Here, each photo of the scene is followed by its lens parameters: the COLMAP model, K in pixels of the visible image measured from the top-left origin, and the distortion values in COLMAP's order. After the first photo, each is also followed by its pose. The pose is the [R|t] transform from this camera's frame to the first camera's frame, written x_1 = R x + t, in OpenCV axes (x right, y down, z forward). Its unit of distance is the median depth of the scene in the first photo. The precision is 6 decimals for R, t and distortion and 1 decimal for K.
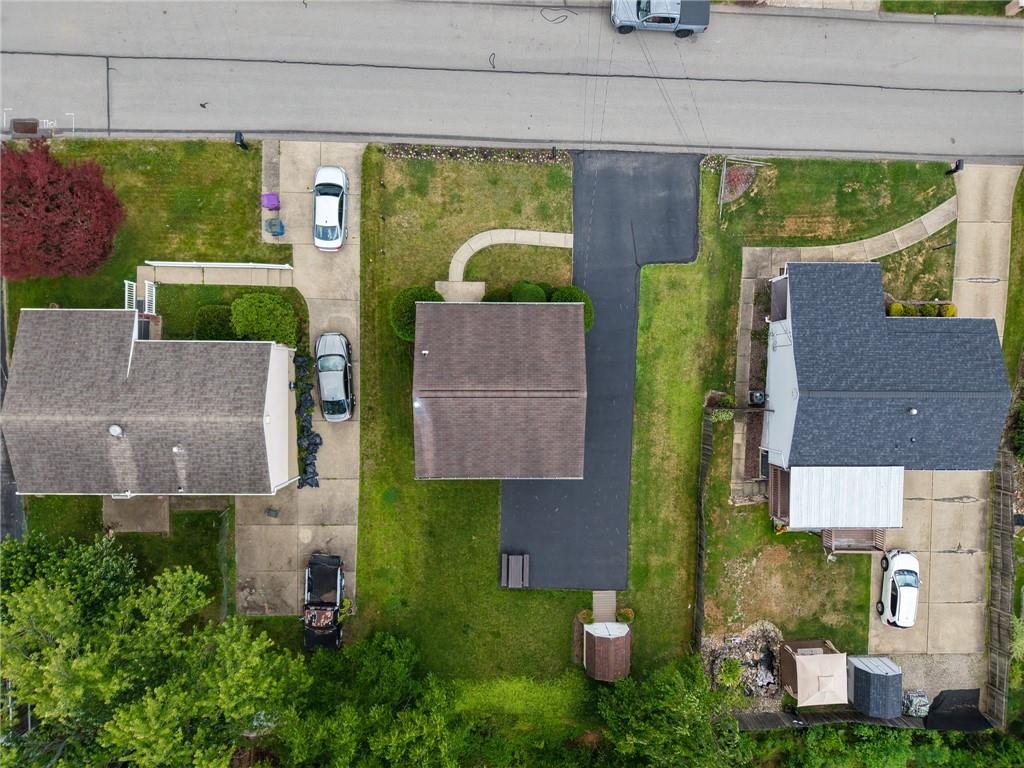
lens RADIAL K [[715.2, 0, 515.9], [0, 715.2, 383.7], [0, 0, 1]] dist [-0.011316, -0.005864]
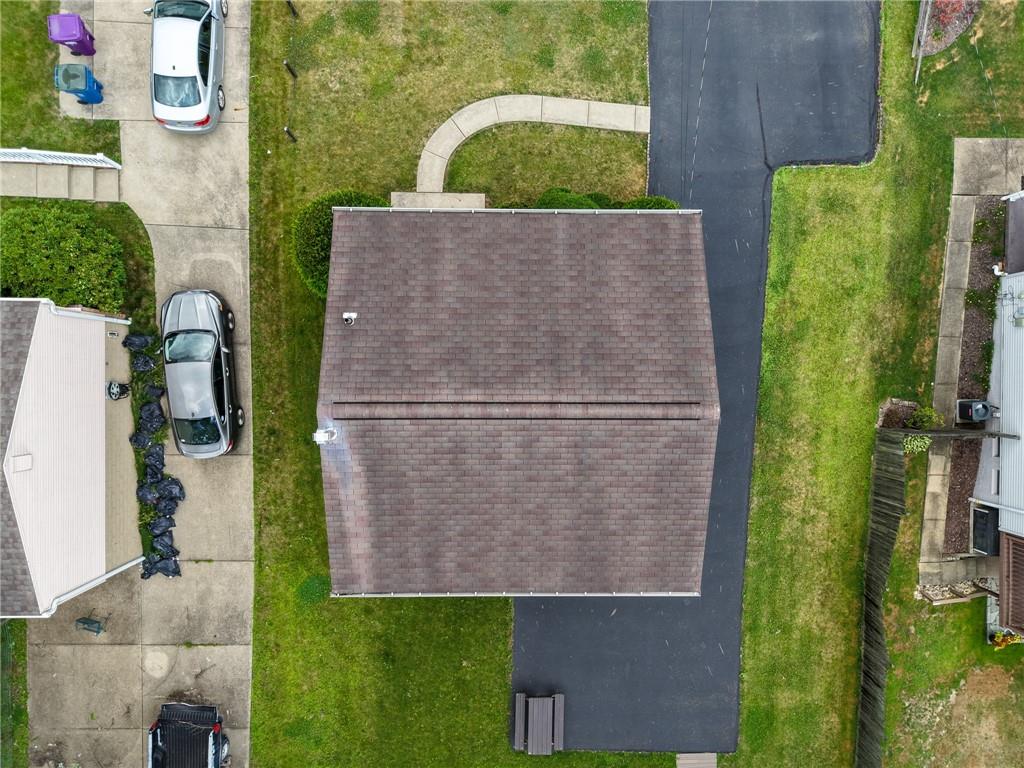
lens RADIAL K [[715.2, 0, 511.1], [0, 715.2, 385.1], [0, 0, 1]] dist [-0.011316, -0.005864]
pose [[0.999968, 0.000795, -0.007903, -0.019638], [-0.000792, 1.000000, 0.000304, -0.001005], [0.007903, -0.000297, 0.999969, 0.462942]]
